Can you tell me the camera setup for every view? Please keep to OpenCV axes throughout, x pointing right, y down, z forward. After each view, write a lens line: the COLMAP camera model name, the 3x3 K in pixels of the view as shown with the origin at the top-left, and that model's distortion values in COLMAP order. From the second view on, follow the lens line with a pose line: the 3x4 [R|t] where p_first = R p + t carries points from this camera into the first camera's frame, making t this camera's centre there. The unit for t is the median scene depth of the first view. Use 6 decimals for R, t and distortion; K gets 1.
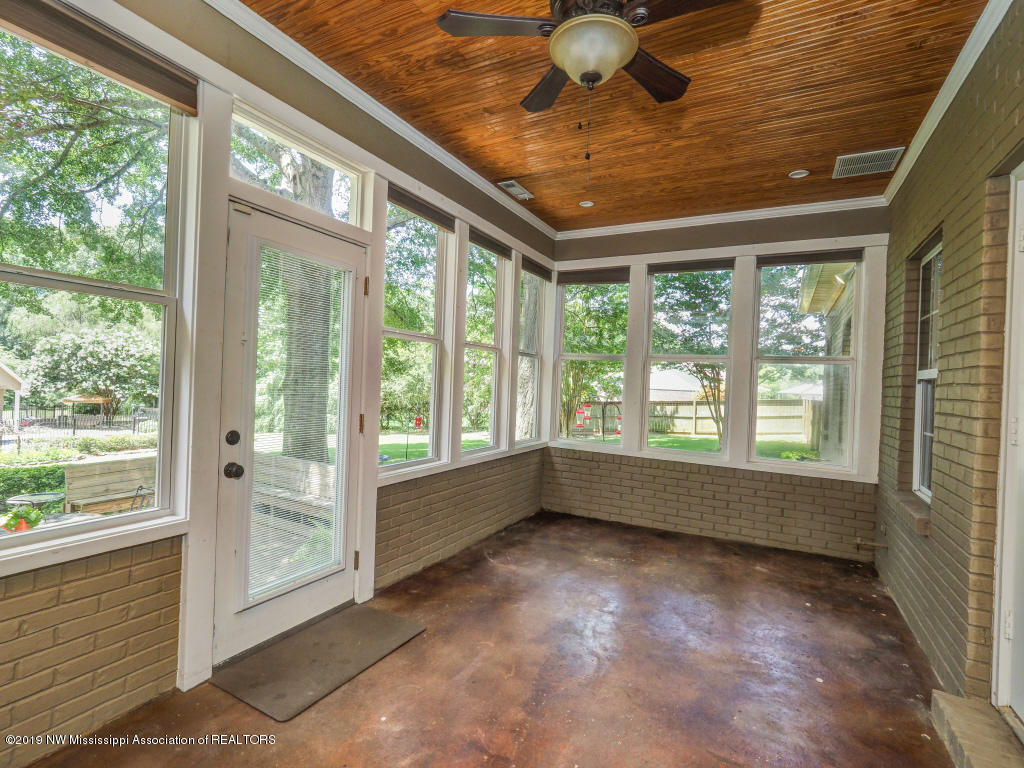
lens RADIAL K [[498.0, 0, 512.1], [0, 498.0, 371.3], [0, 0, 1]] dist [-0.000337, 0.000070]
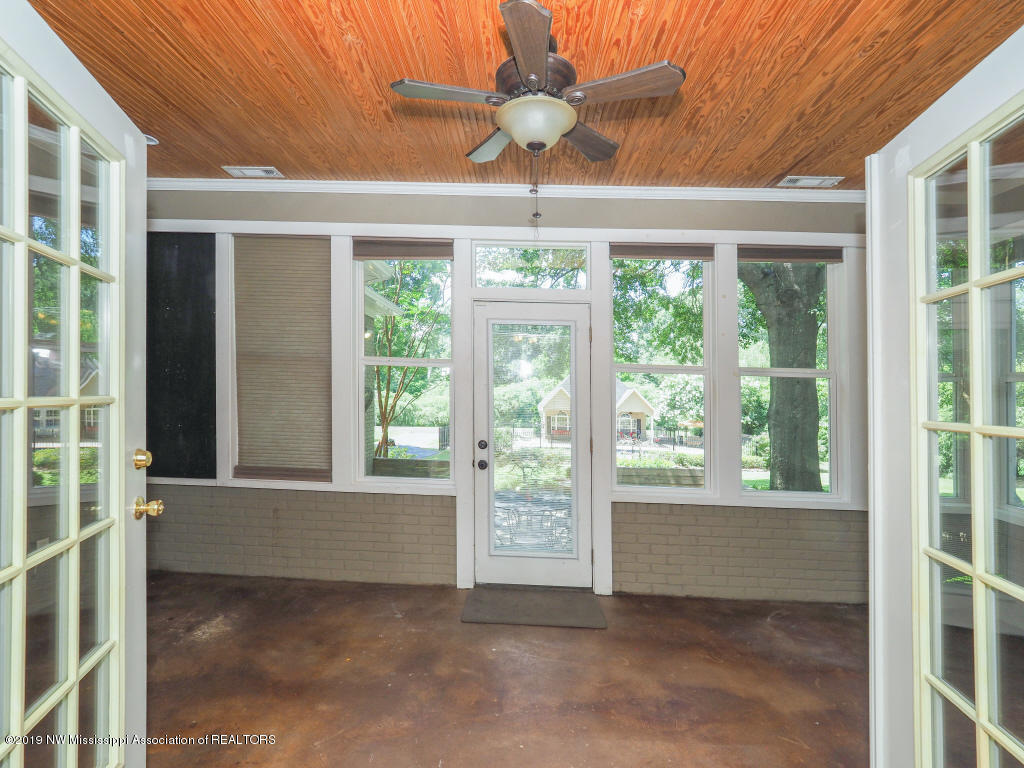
lens RADIAL K [[492.9, 0, 512.0], [0, 492.9, 384.0], [0, 0, 1]] dist [0.000415, 0.000166]
pose [[0.448727, -0.038499, -0.892839, 0.673936], [0.008343, 0.999209, -0.038892, -0.000493], [0.893630, 0.010003, 0.448693, 0.265151]]
